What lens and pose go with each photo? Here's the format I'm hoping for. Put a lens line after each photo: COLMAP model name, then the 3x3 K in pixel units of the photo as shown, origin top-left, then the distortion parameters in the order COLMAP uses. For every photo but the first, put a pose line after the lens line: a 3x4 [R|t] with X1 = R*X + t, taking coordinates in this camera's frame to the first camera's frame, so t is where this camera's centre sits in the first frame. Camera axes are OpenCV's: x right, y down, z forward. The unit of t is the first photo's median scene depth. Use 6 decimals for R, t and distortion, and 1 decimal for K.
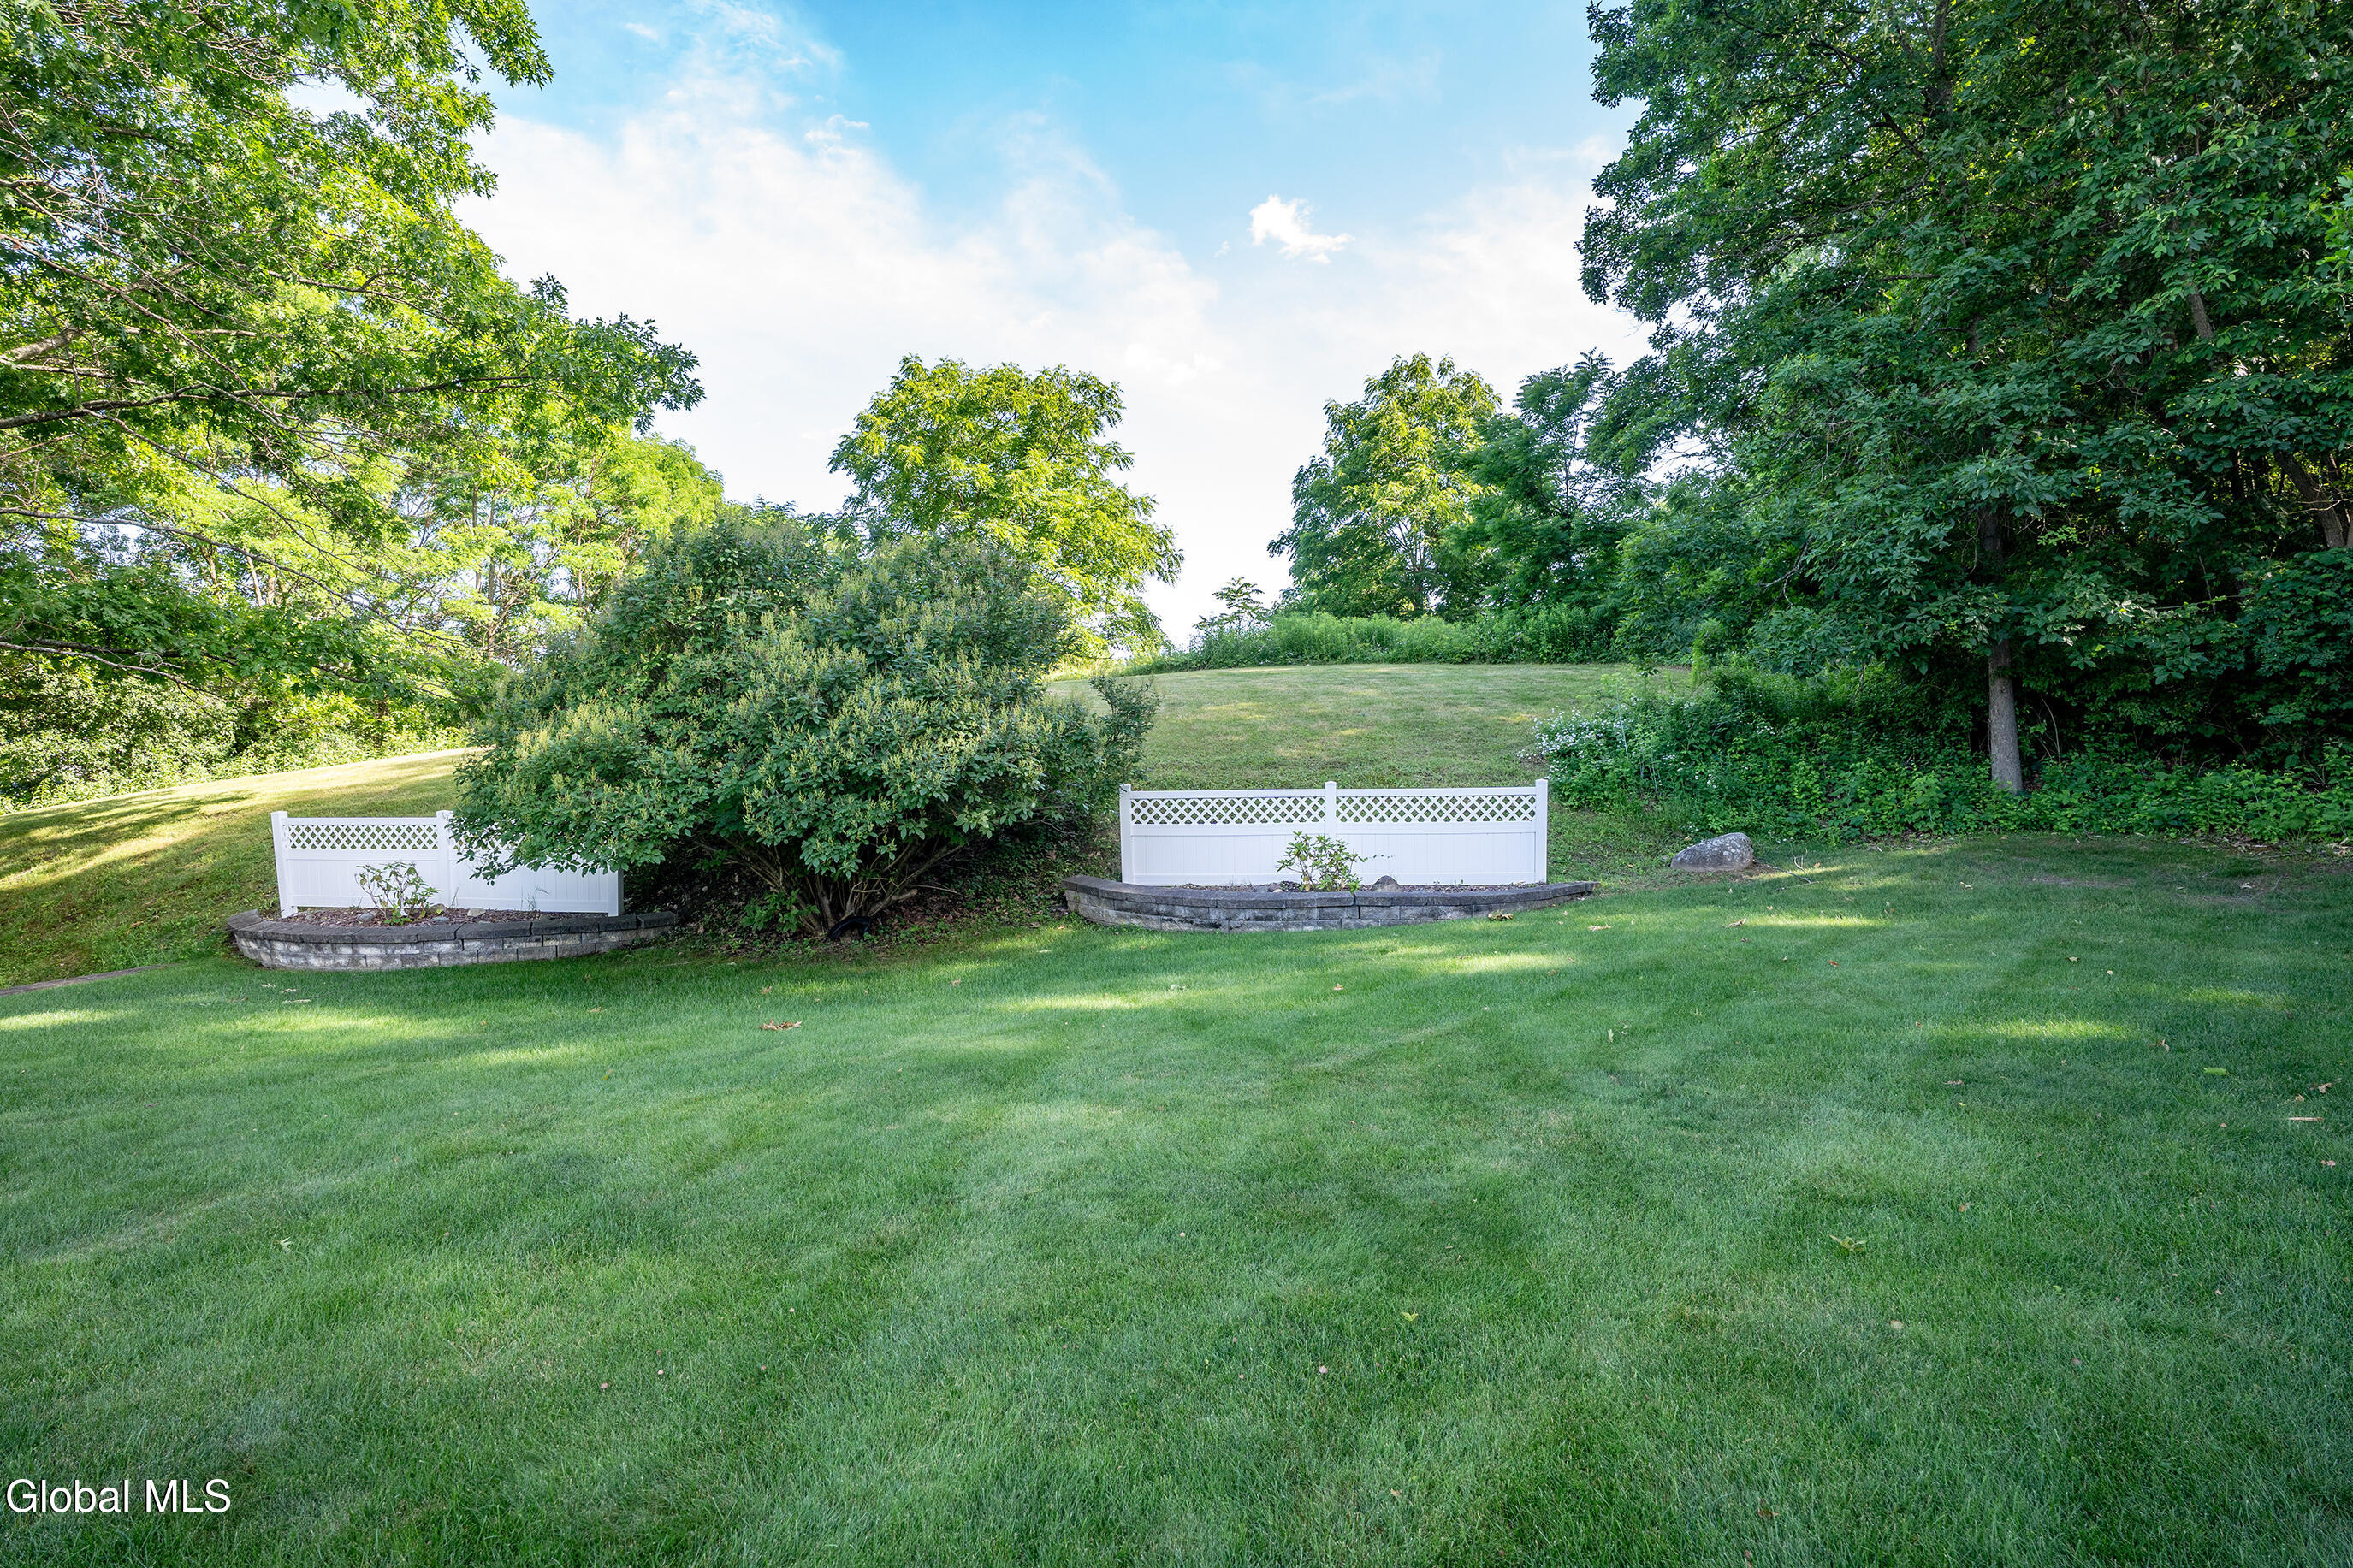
lens RADIAL K [[1276.9, 0, 1180.0], [0, 1276.9, 770.9], [0, 0, 1]] dist [-0.040594, 0.024990]
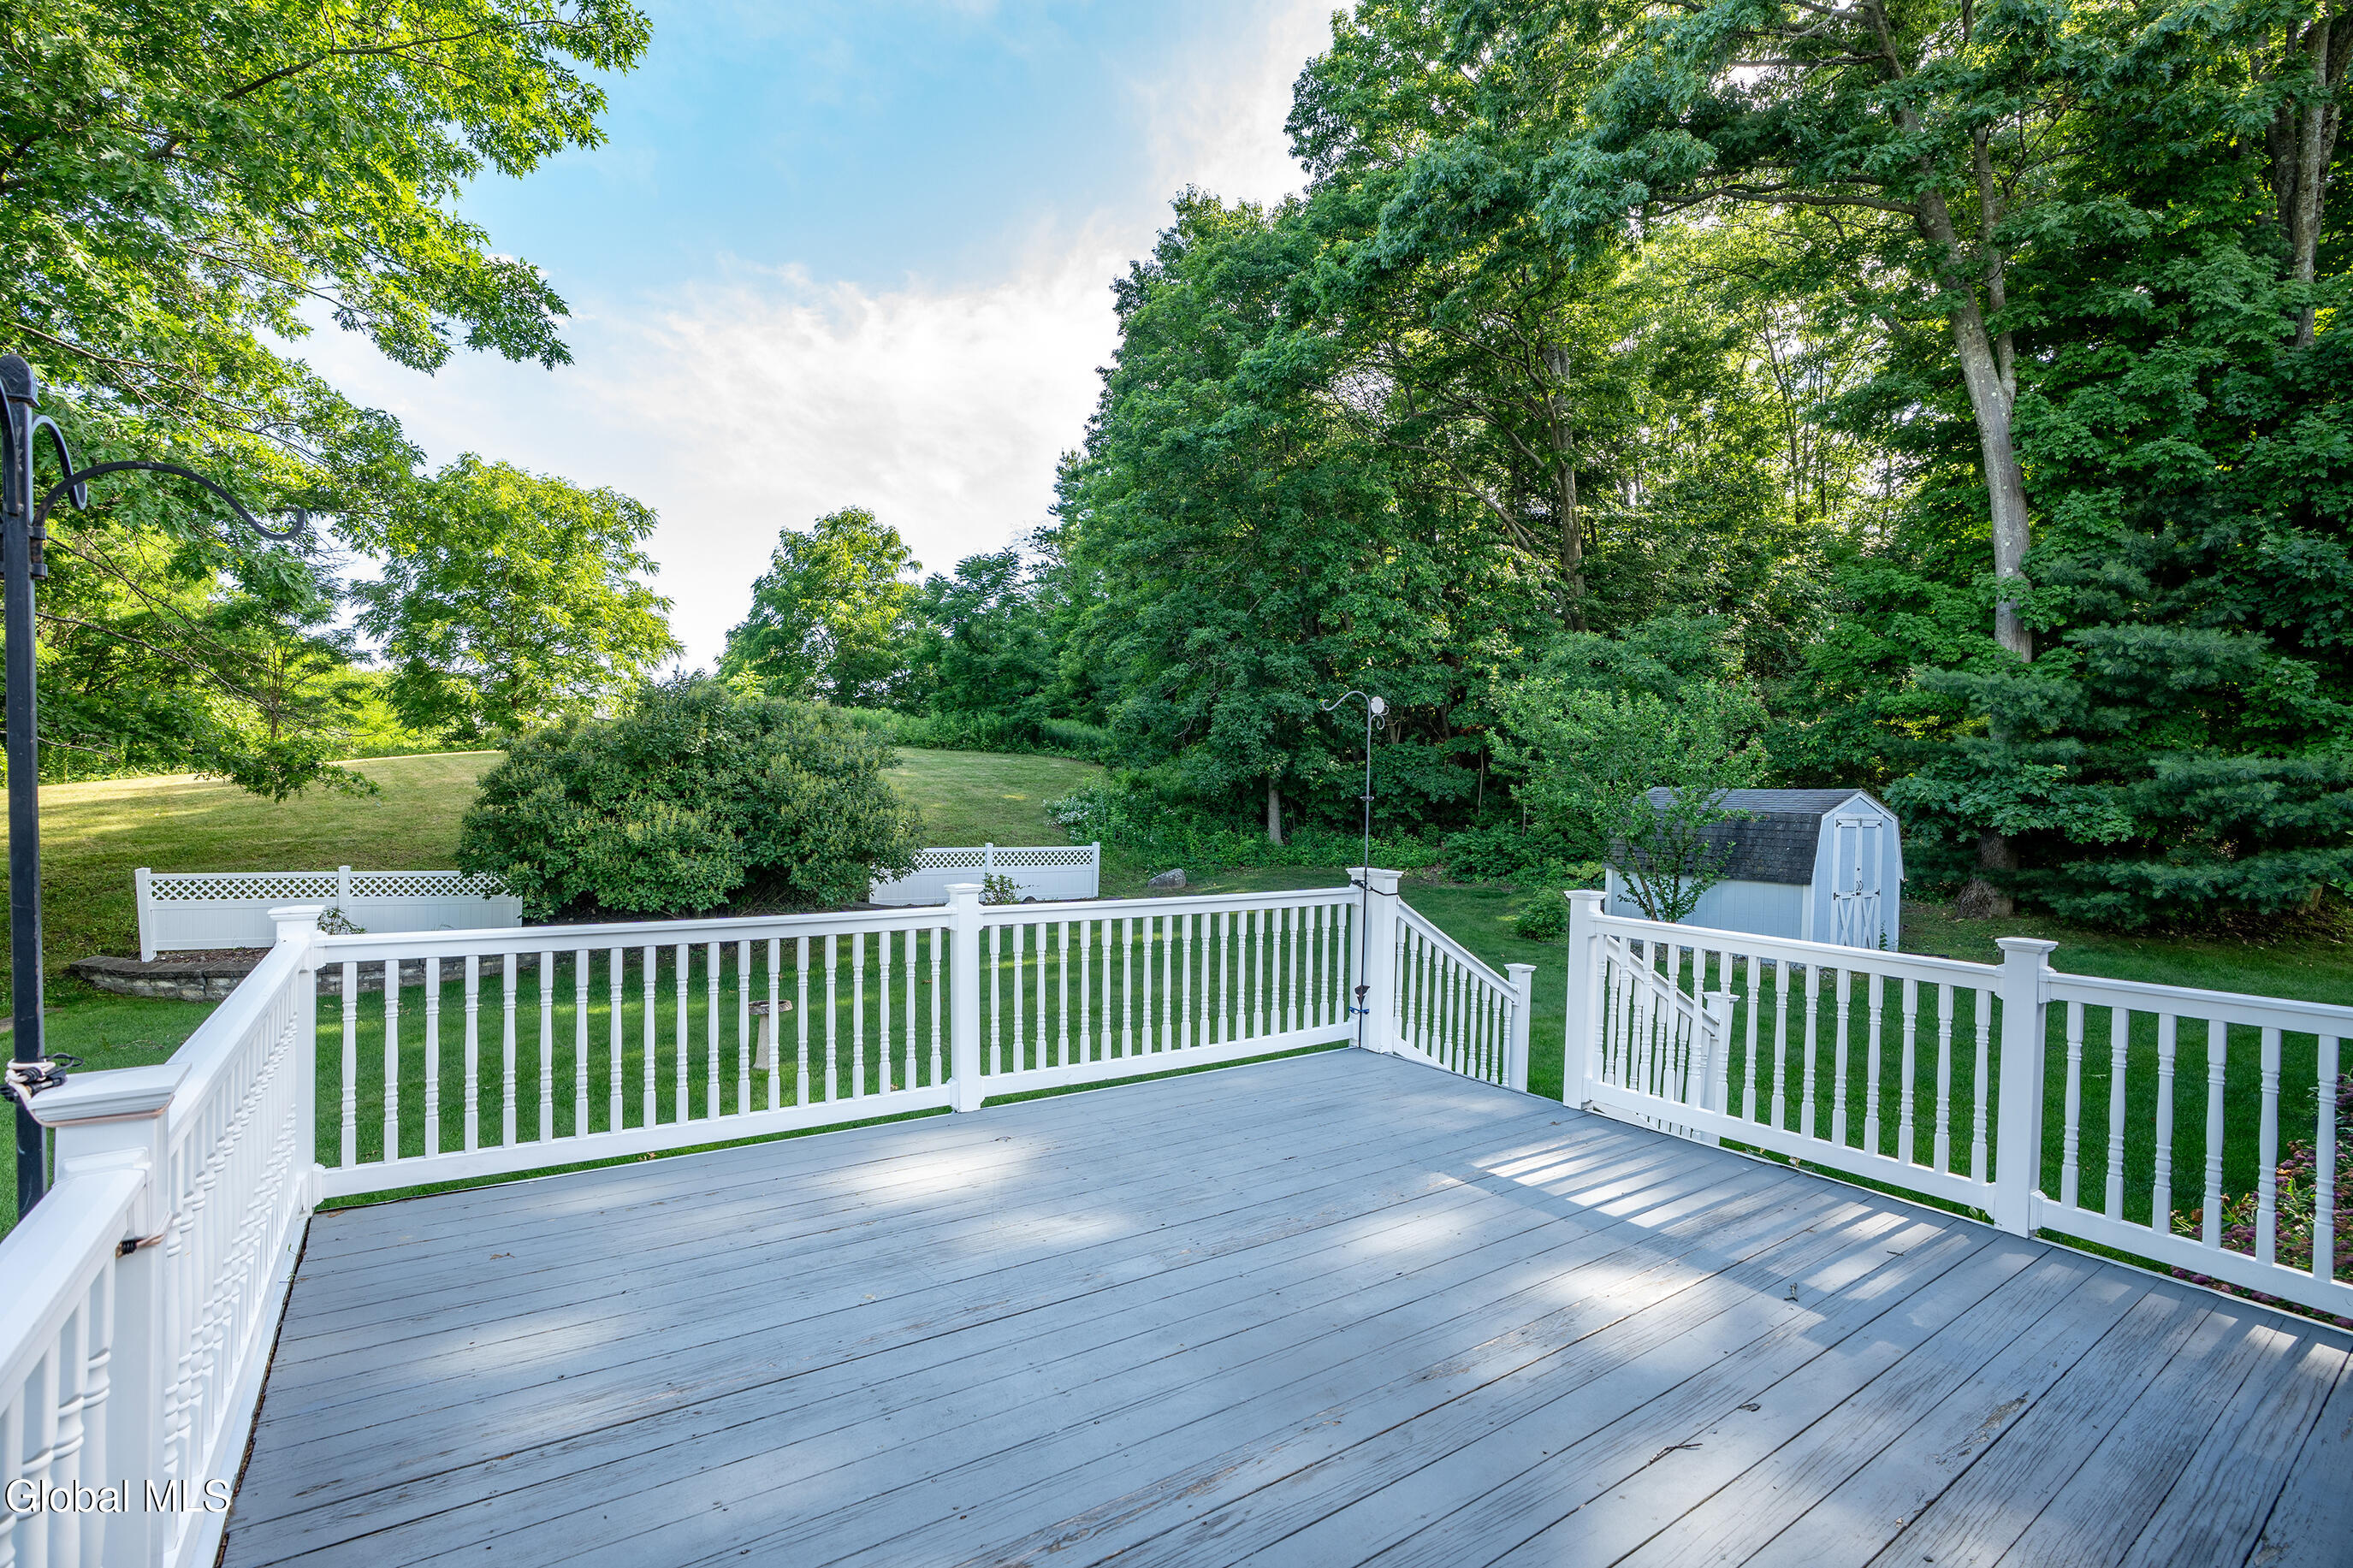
lens RADIAL K [[1082.3, 0, 1180.9], [0, 1082.3, 780.1], [0, 0, 1]] dist [-0.069285, 0.030216]
pose [[0.804397, 0.030271, 0.593321, -0.492416], [-0.021464, 0.999530, -0.021895, -0.045513], [-0.593705, 0.004877, 0.804668, -0.310553]]
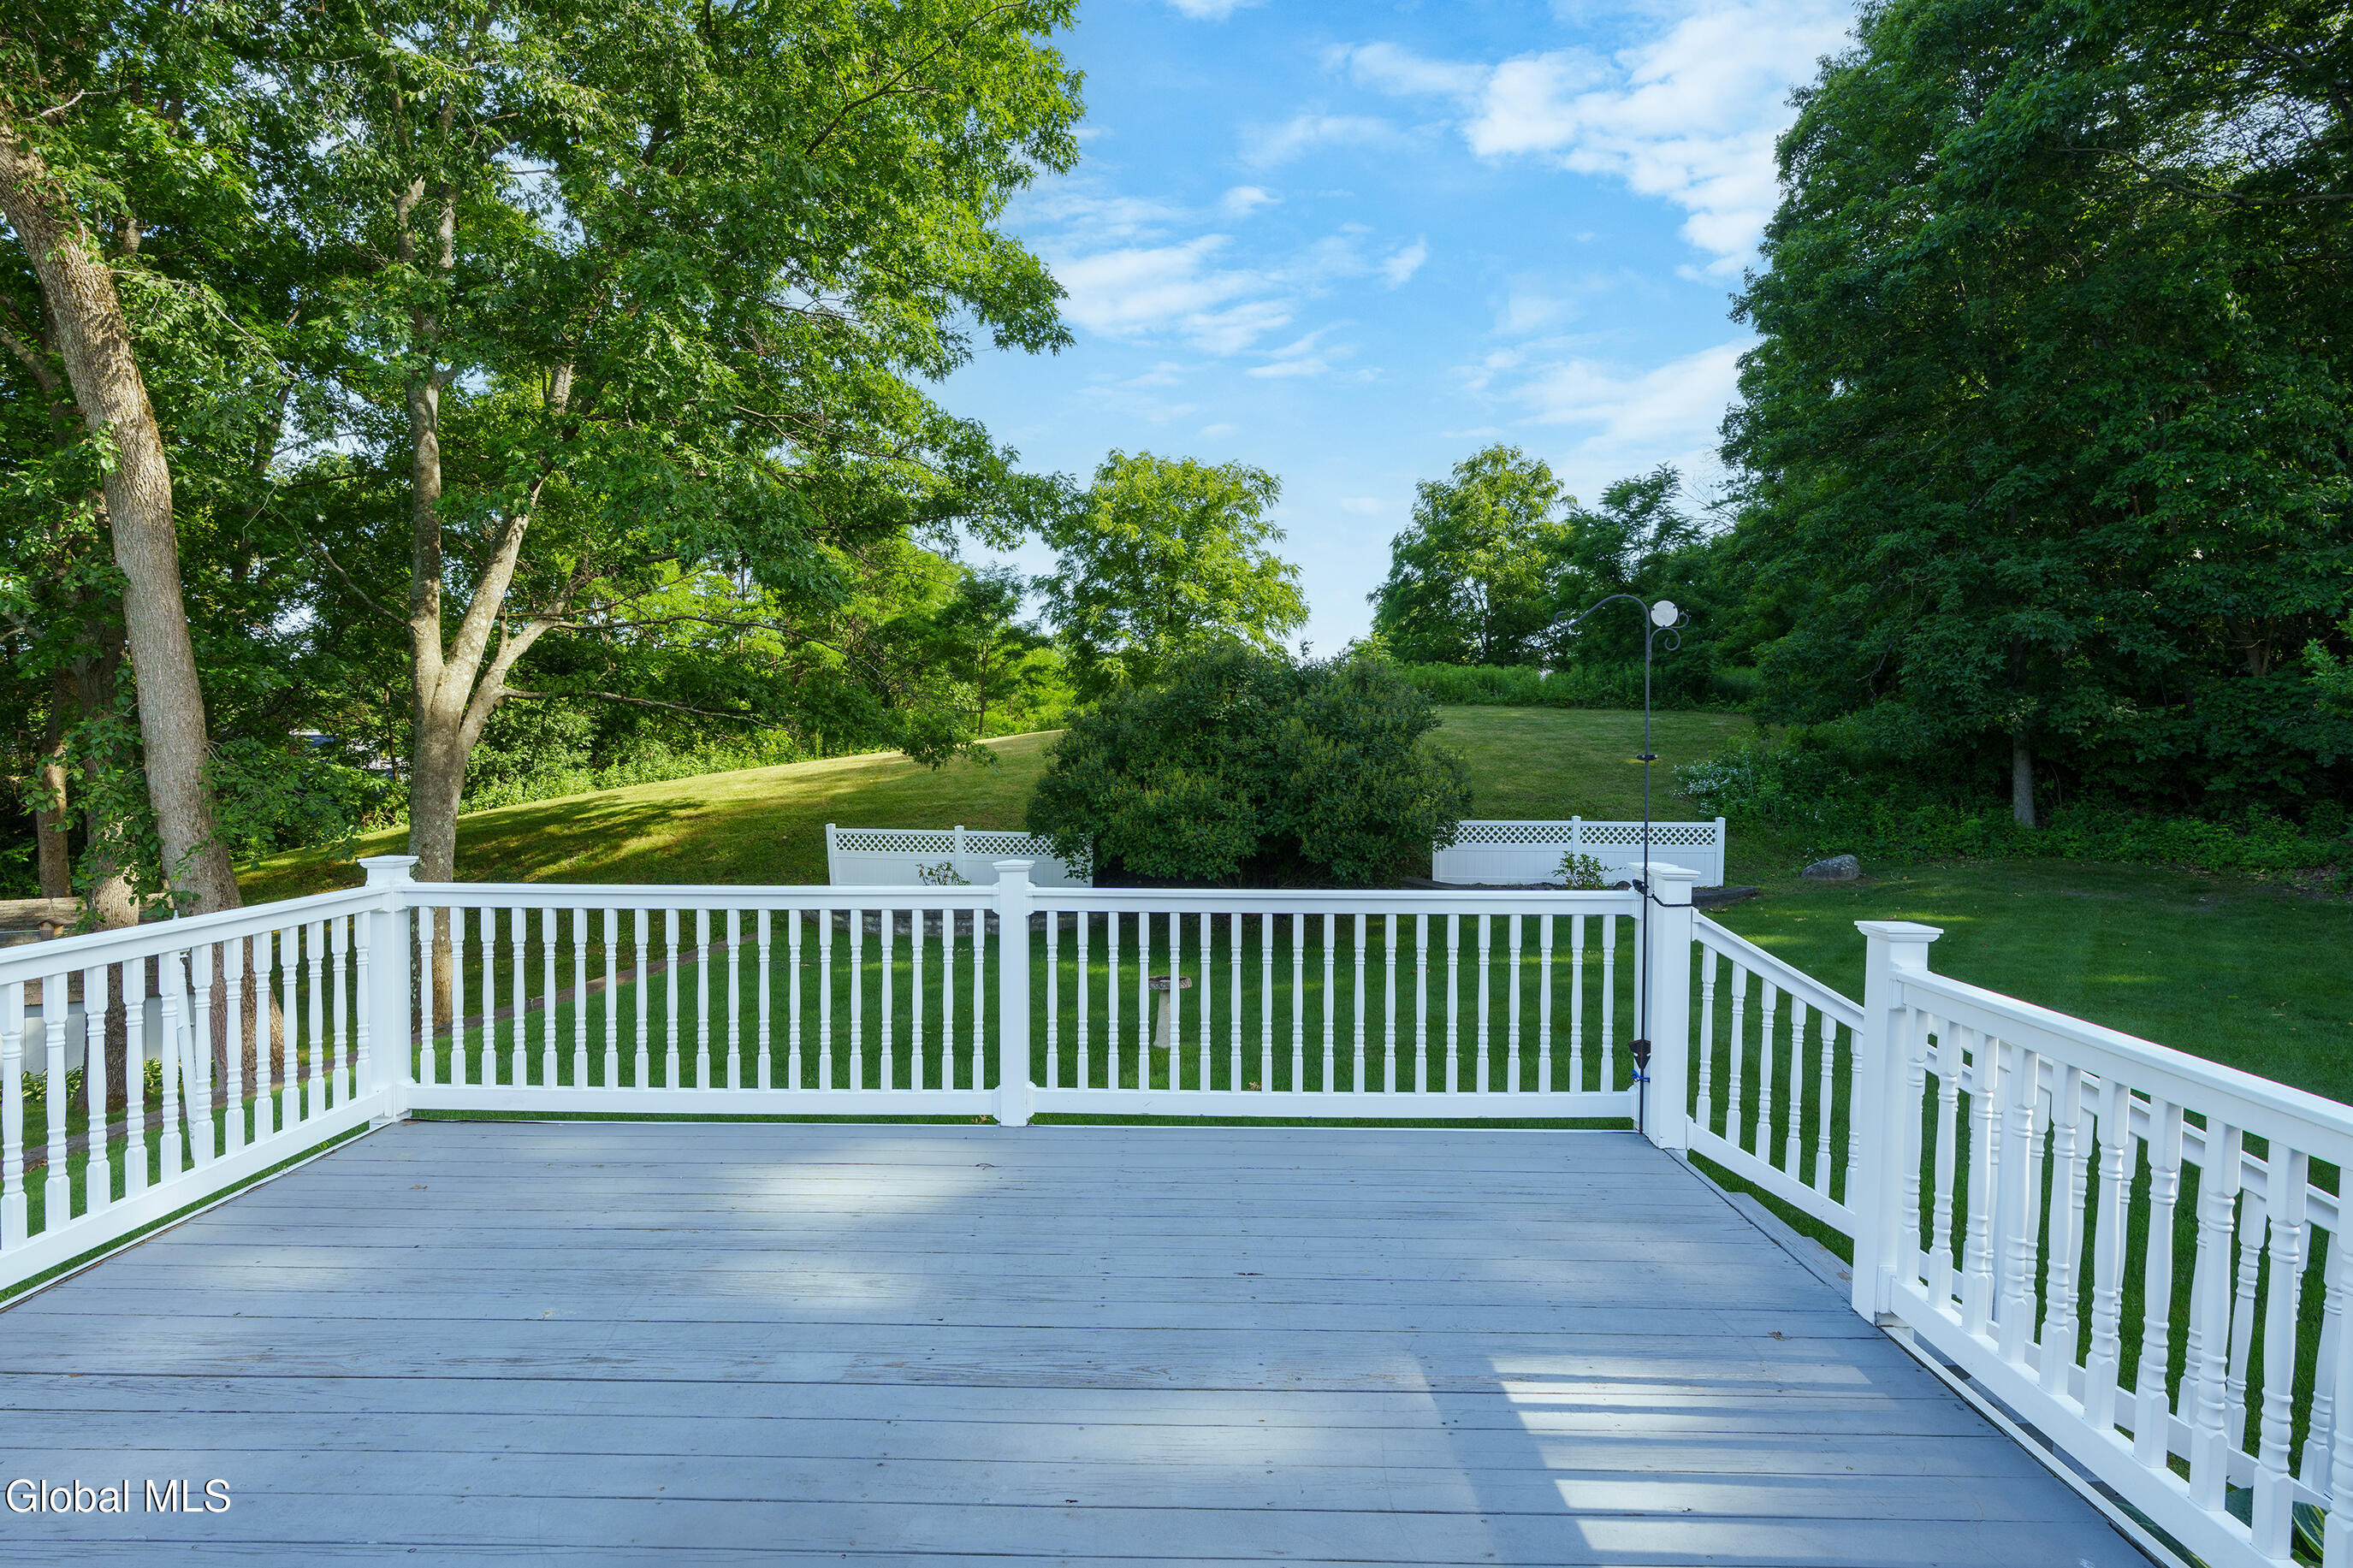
lens RADIAL K [[1165.9, 0, 1175.2], [0, 1165.9, 770.8], [0, 0, 1]] dist [-0.004953, 0.000122]
pose [[0.999756, 0.015682, 0.015574, -0.331058], [-0.015859, 0.999810, 0.011311, -0.046841], [-0.015394, -0.011555, 0.999815, -0.311461]]
